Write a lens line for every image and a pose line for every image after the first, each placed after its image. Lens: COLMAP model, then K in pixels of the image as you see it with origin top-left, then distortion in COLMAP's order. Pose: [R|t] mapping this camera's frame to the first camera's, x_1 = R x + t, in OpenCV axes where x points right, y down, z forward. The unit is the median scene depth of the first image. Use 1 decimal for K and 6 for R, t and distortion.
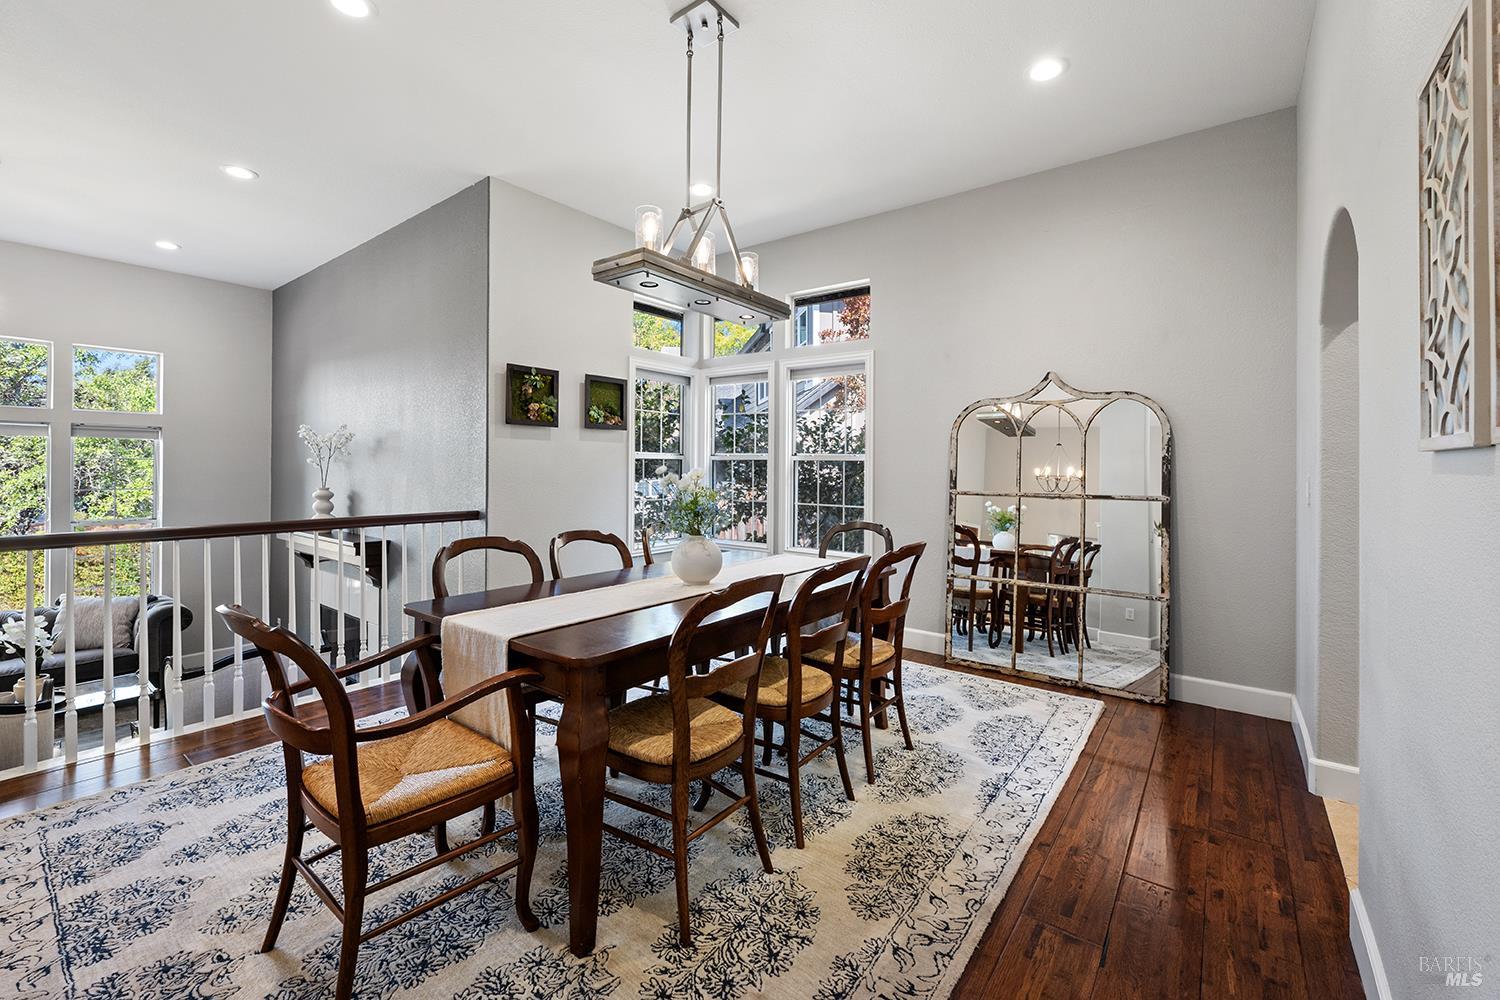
lens RADIAL K [[607.1, 0, 755.4], [0, 607.1, 489.7], [0, 0, 1]] dist [-0.011469, 0.000053]
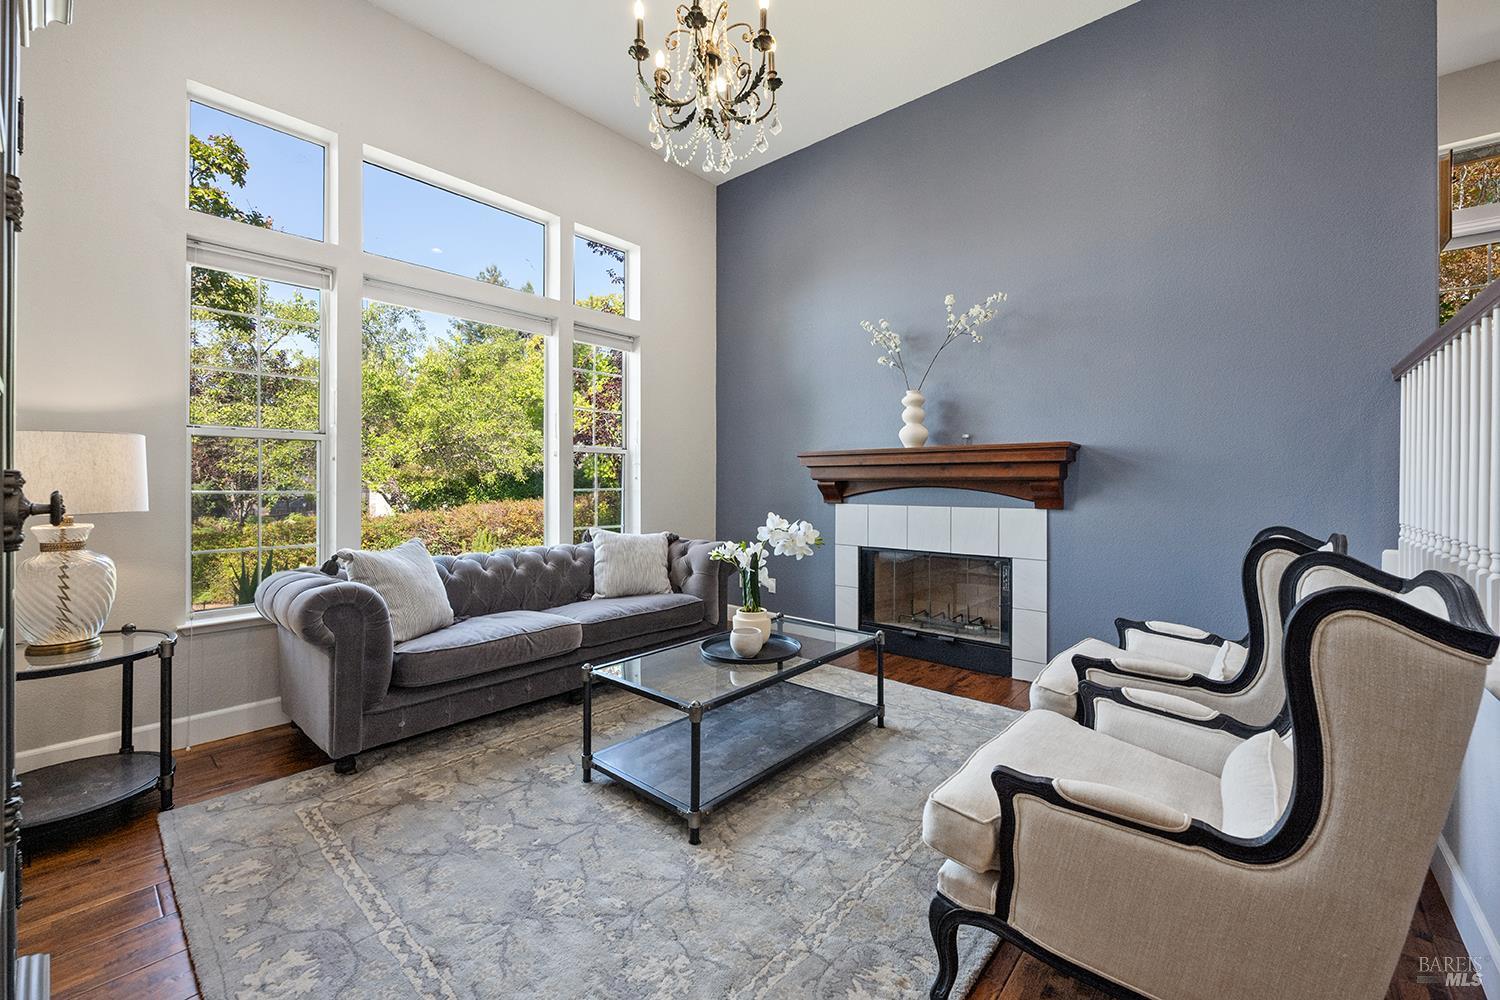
lens RADIAL K [[607.1, 0, 755.4], [0, 607.1, 489.7], [0, 0, 1]] dist [-0.011469, 0.000053]
pose [[0.998651, -0.009097, -0.051121, -1.135115], [0.007969, 0.999721, -0.022217, 0.182436], [0.051309, 0.021780, 0.998445, 0.259936]]
